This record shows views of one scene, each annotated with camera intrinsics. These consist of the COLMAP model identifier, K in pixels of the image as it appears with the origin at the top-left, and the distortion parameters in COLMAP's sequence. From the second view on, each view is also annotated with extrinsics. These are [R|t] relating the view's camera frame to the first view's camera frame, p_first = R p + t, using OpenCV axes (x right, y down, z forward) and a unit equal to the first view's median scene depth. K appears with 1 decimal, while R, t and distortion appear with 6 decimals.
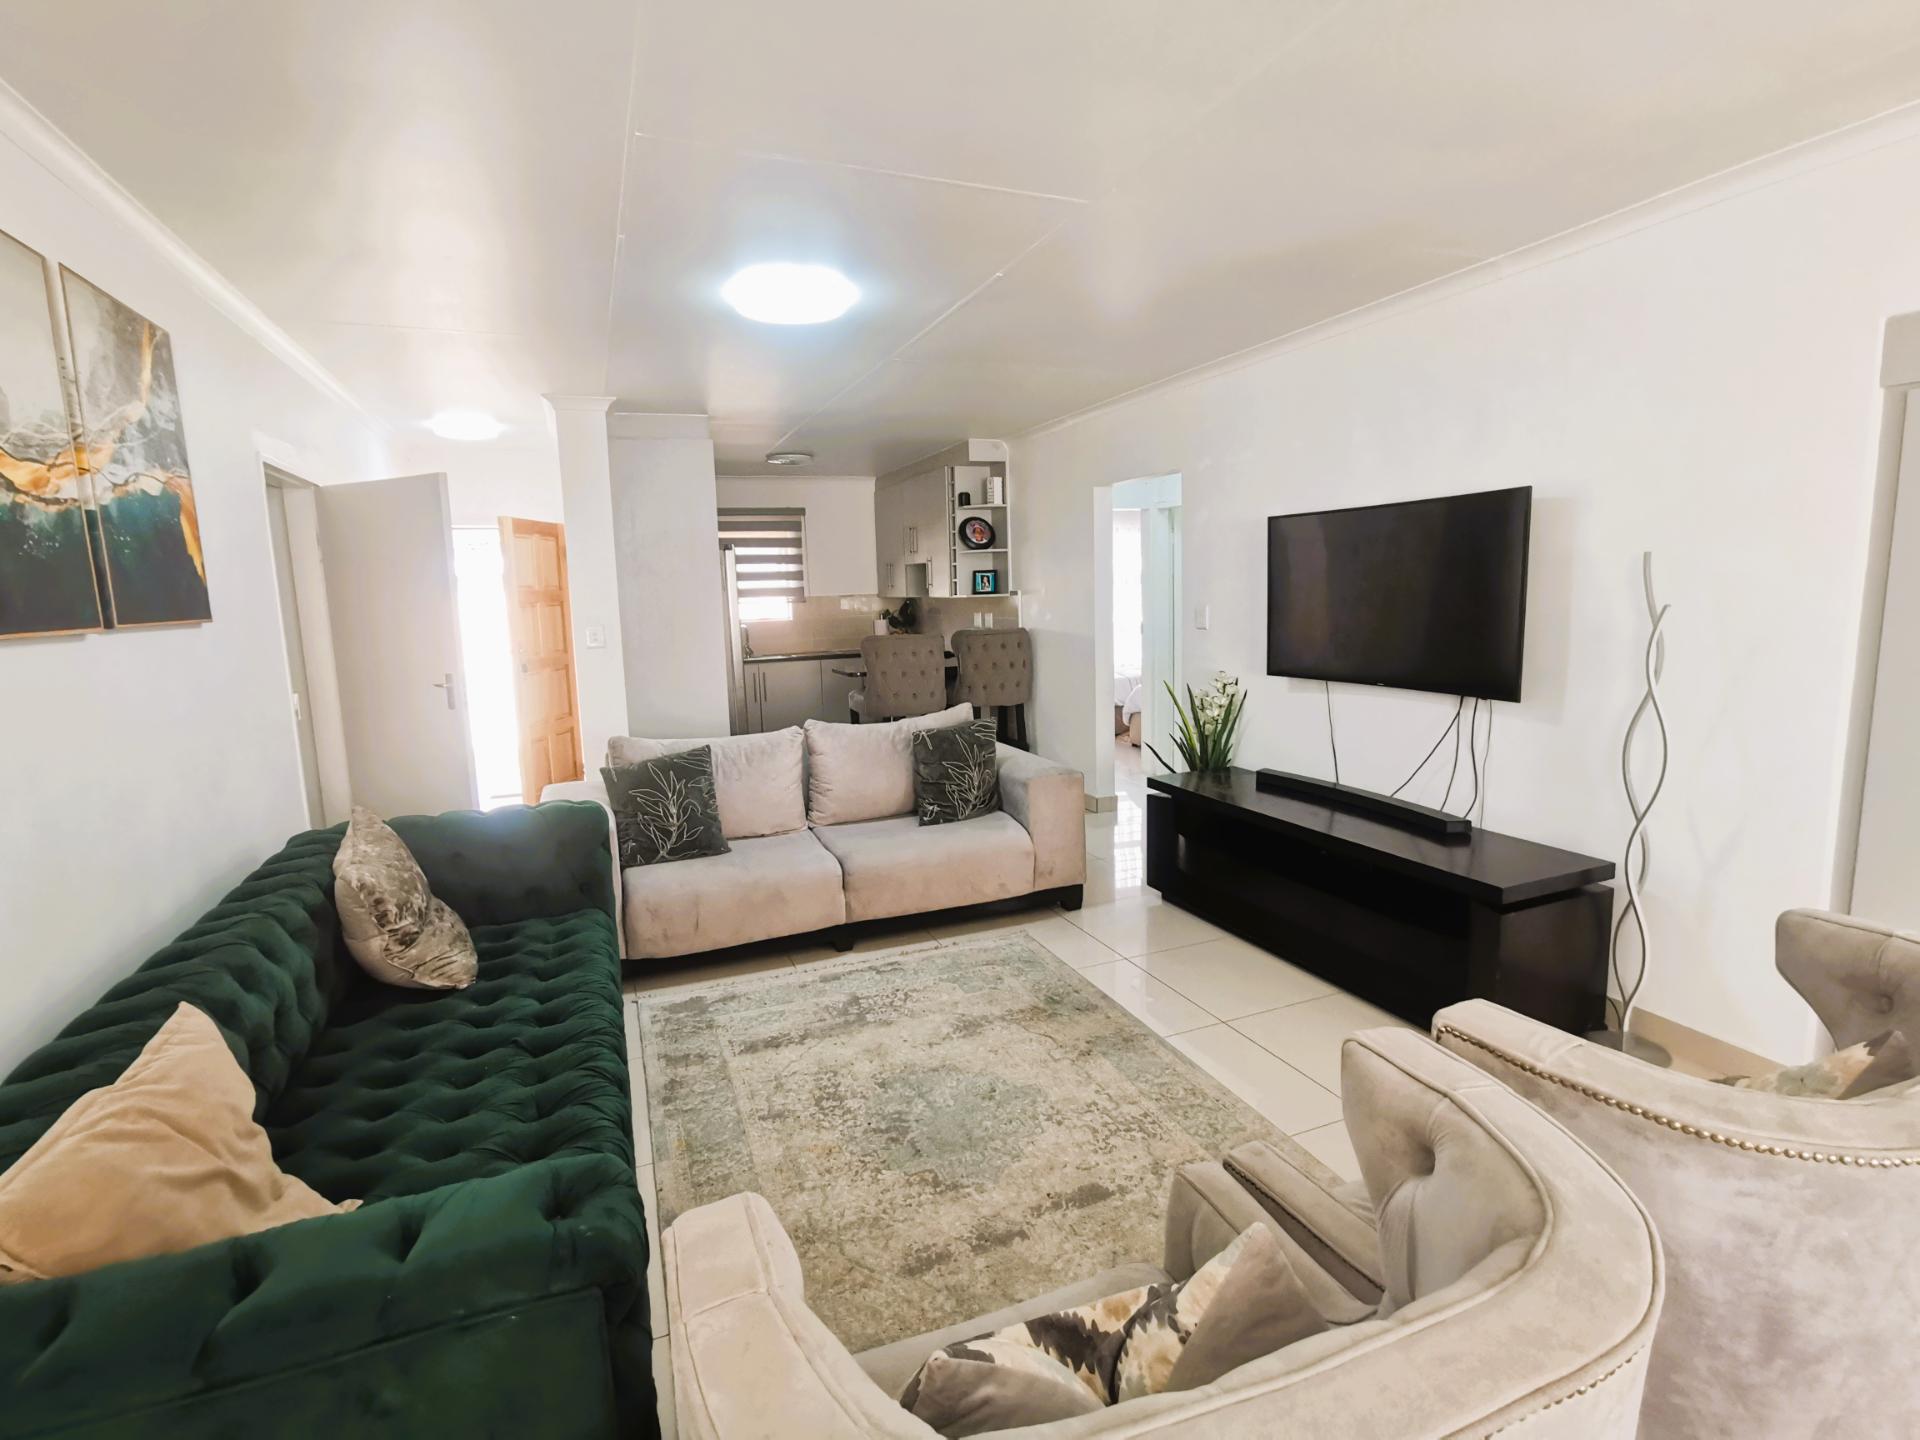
lens RADIAL K [[921.4, 0, 960.8], [0, 921.4, 717.8], [0, 0, 1]] dist [-0.010949, 0.013990]
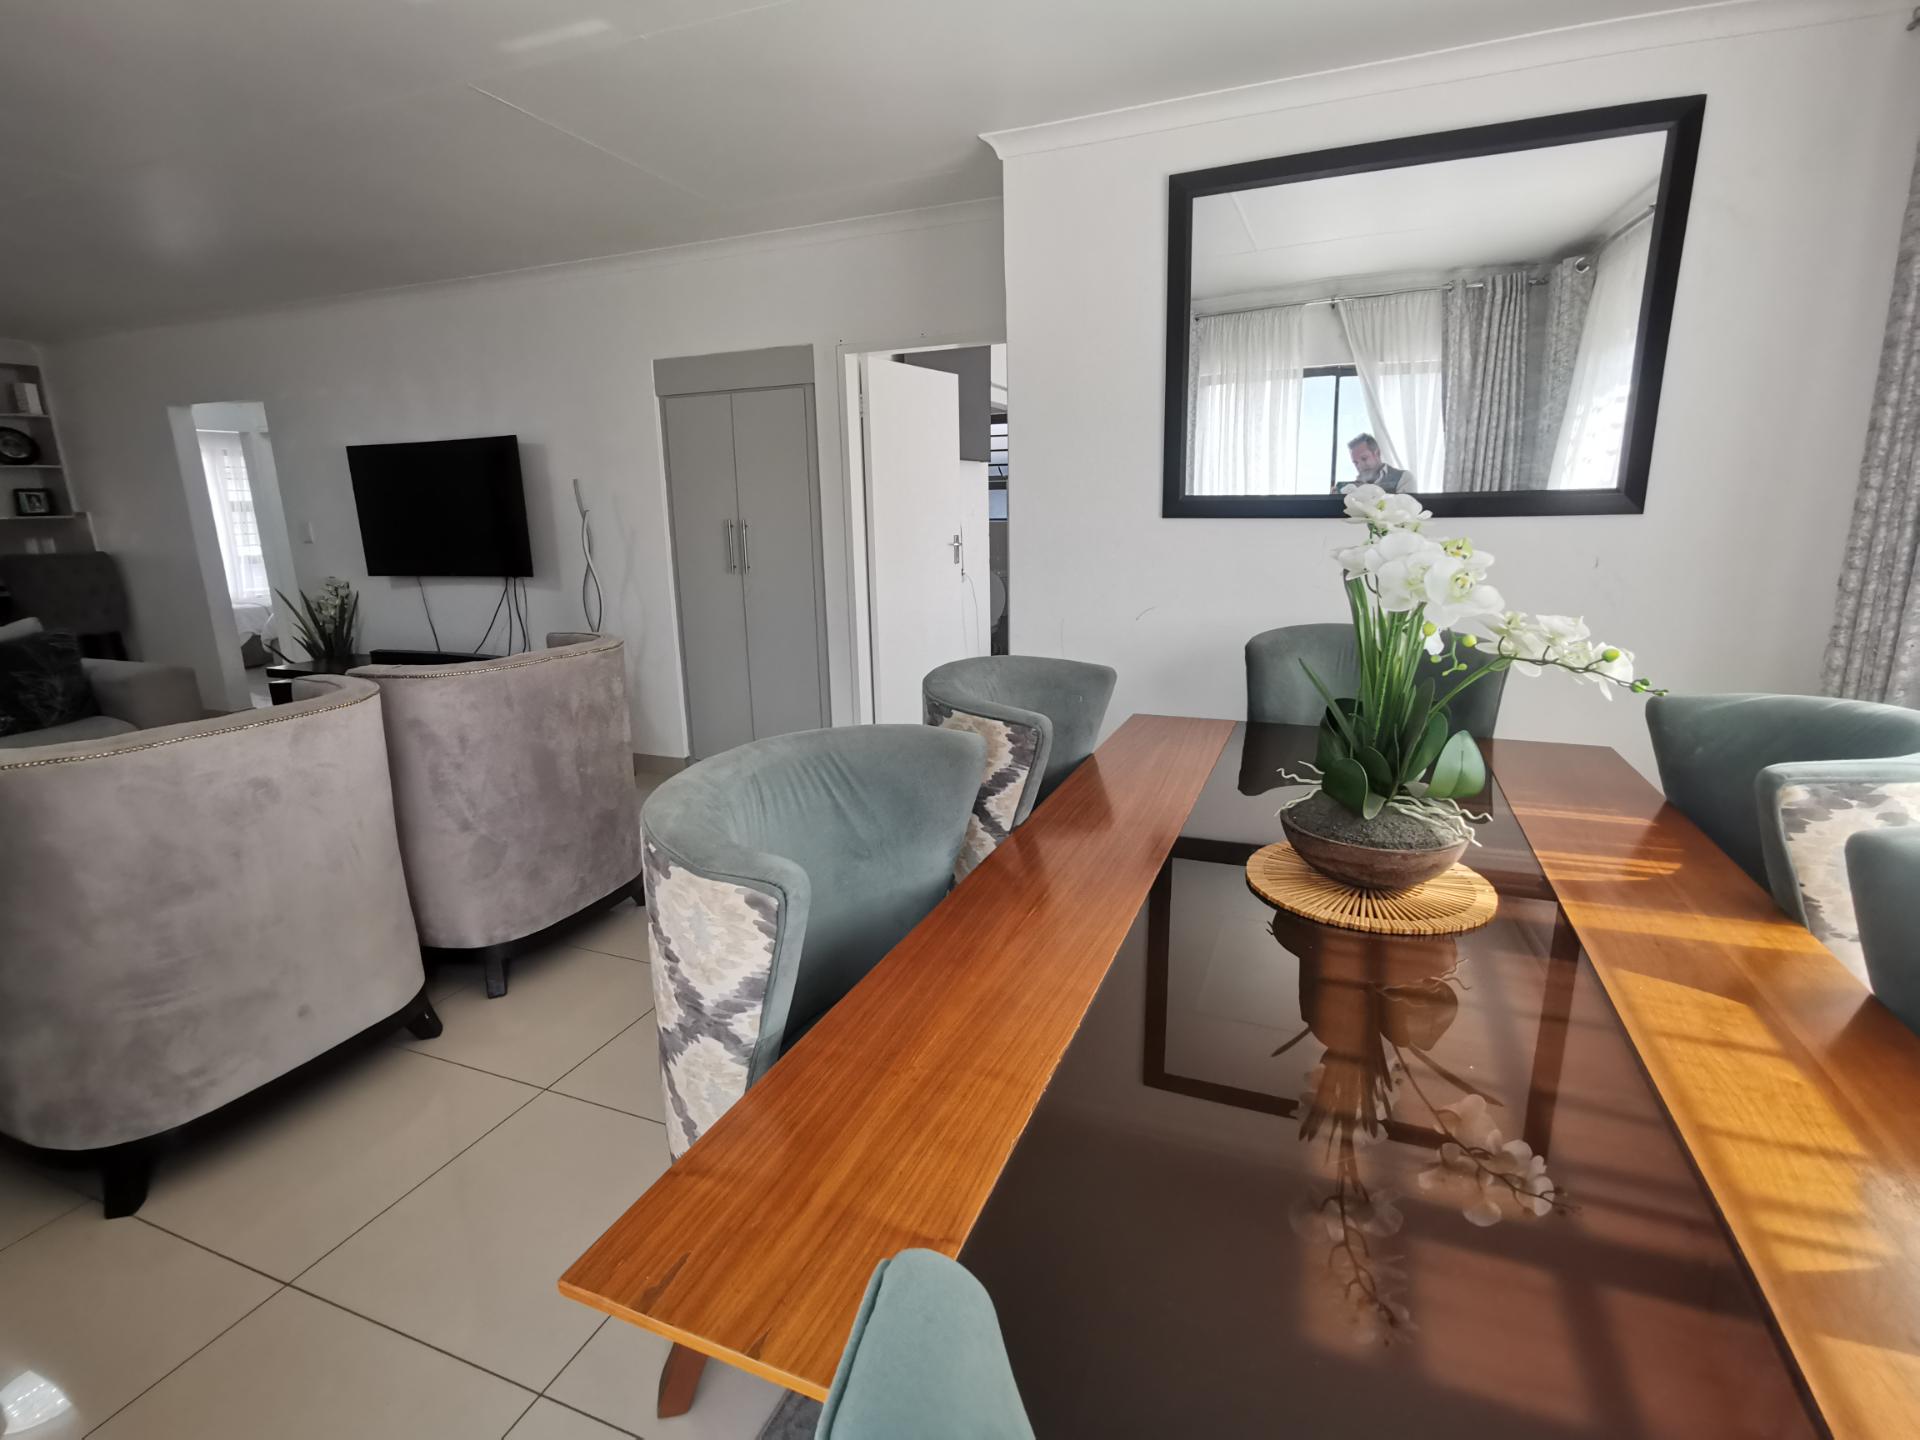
lens RADIAL K [[921.4, 0, 949.8], [0, 921.4, 704.2], [0, 0, 1]] dist [-0.010949, 0.013990]
pose [[0.700656, -0.140368, 0.699555, -0.010955], [0.103652, 0.990081, 0.094848, 0.091201], [-0.705930, 0.006054, 0.708256, -0.442979]]
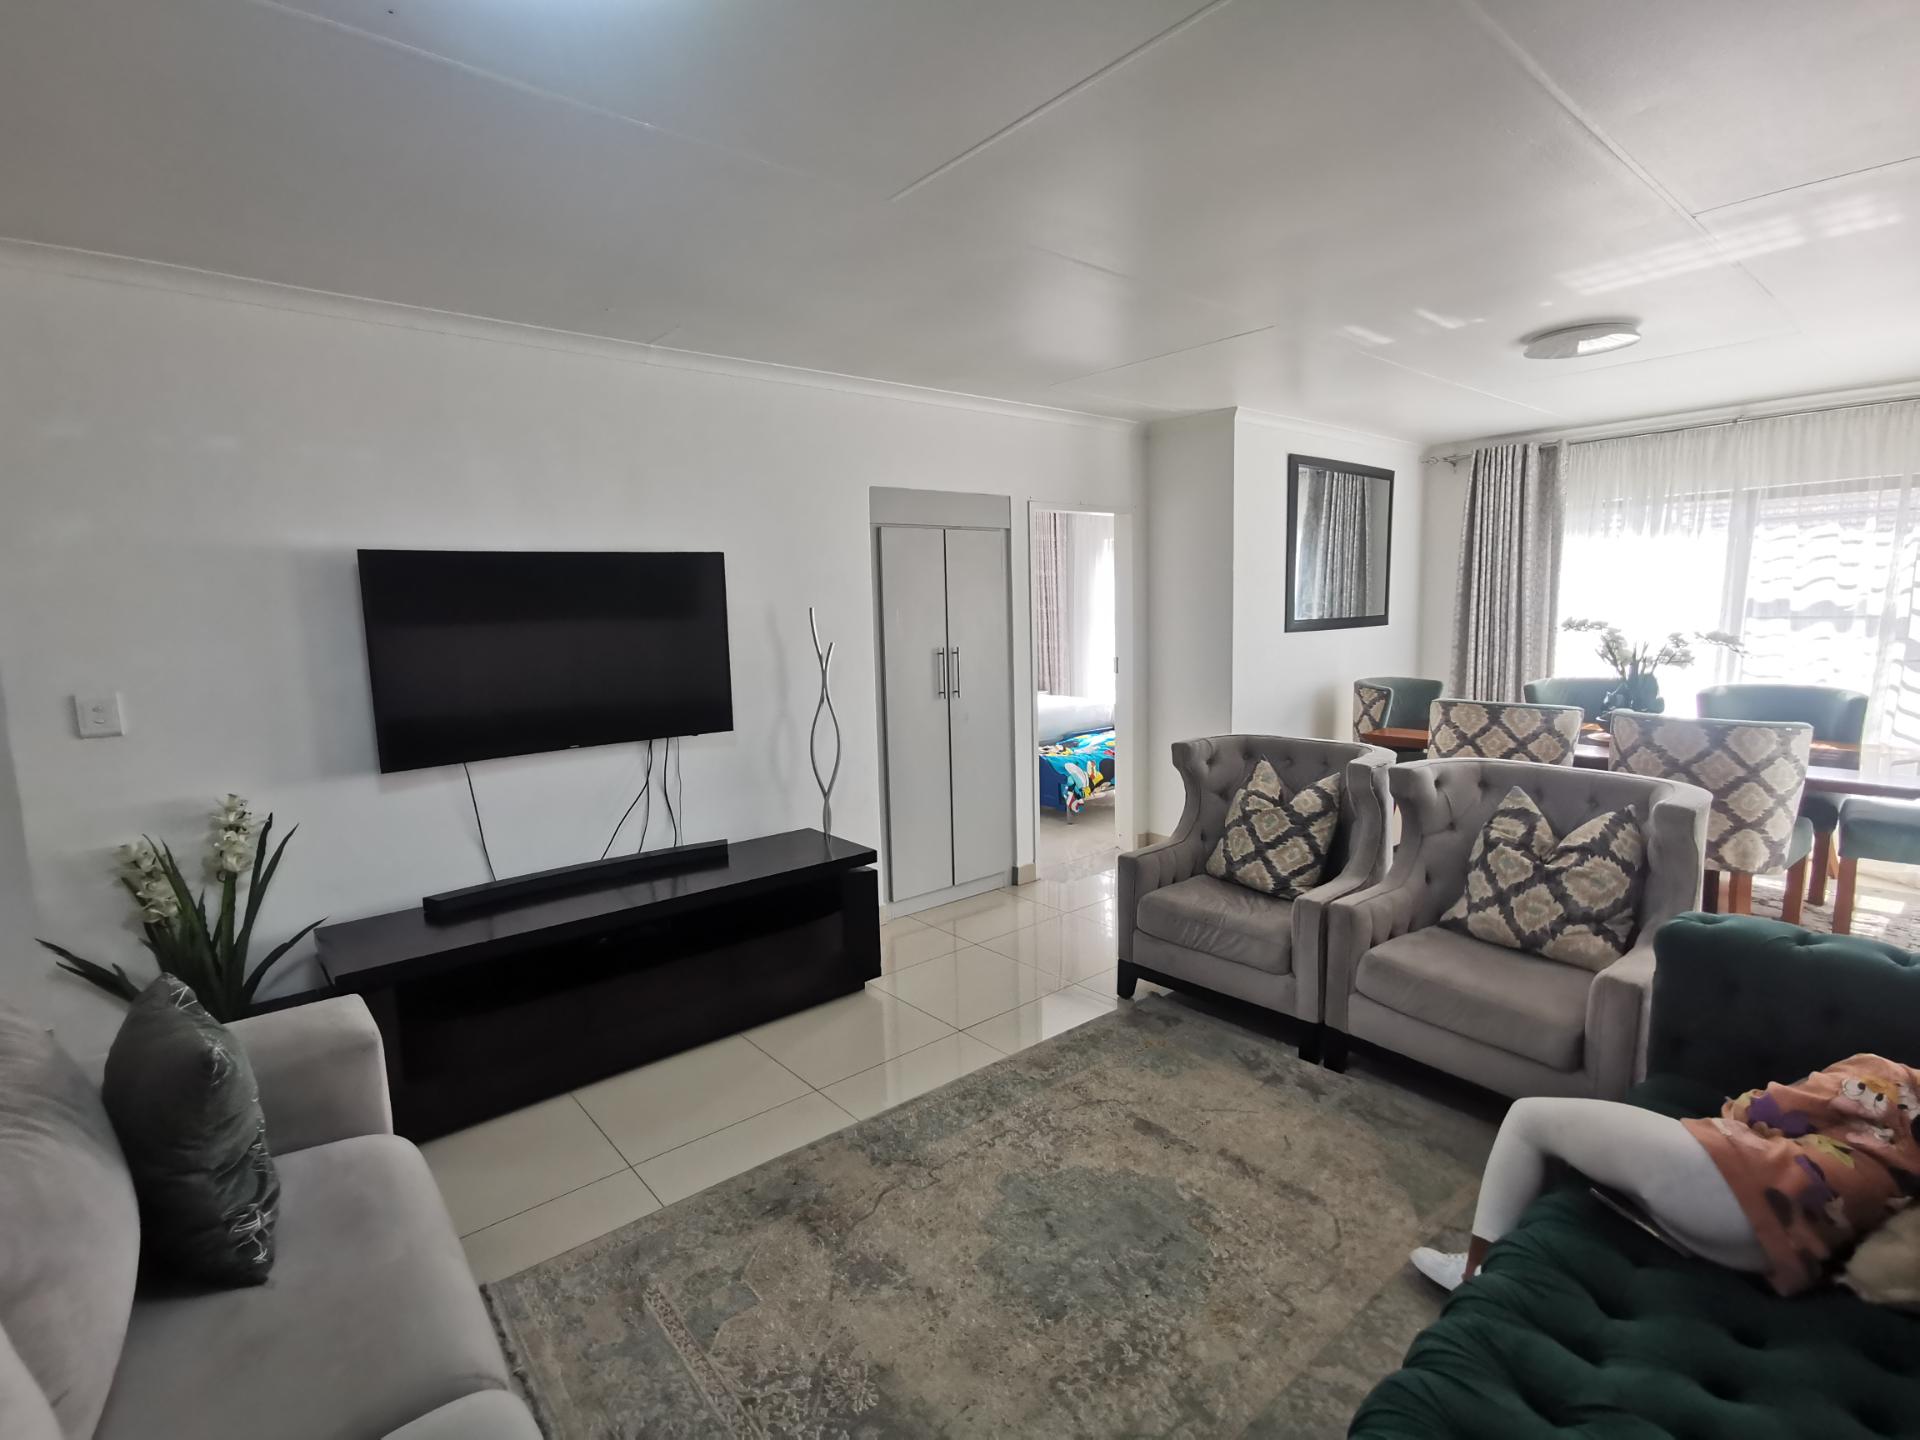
lens RADIAL K [[921.4, 0, 957.3], [0, 921.4, 716.5], [0, 0, 1]] dist [-0.010949, 0.013990]
pose [[-0.306332, -0.082205, 0.948369, -0.474663], [0.169633, 0.975604, 0.139359, -0.114823], [-0.936688, 0.203565, -0.284914, 0.798277]]
